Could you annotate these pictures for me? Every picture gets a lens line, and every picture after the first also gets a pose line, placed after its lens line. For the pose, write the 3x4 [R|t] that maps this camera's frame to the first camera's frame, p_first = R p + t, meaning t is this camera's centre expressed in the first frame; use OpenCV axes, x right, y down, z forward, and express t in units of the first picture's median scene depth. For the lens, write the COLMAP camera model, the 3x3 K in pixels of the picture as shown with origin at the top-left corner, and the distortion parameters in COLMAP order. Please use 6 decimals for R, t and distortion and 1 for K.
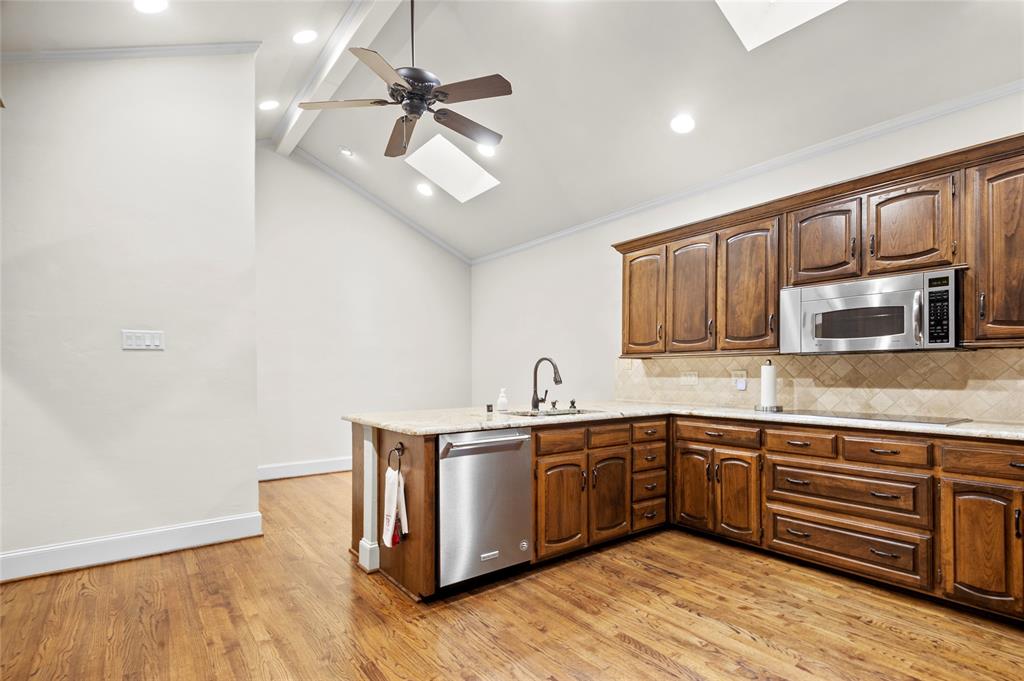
lens RADIAL K [[497.9, 0, 519.4], [0, 497.9, 367.6], [0, 0, 1]] dist [0.011830, -0.001605]
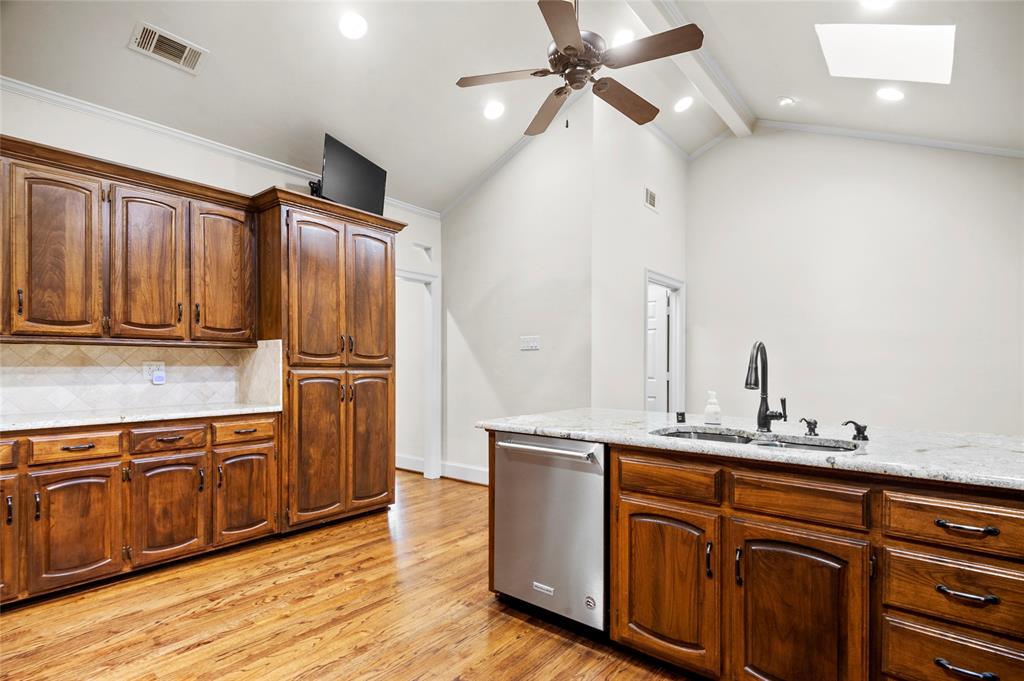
lens RADIAL K [[497.9, 0, 522.5], [0, 497.9, 362.8], [0, 0, 1]] dist [0.011830, -0.001605]
pose [[0.232047, -0.001200, -0.972704, 0.582962], [0.001607, 0.999998, -0.000850, 0.003434], [0.972703, -0.001366, 0.232048, 0.612214]]
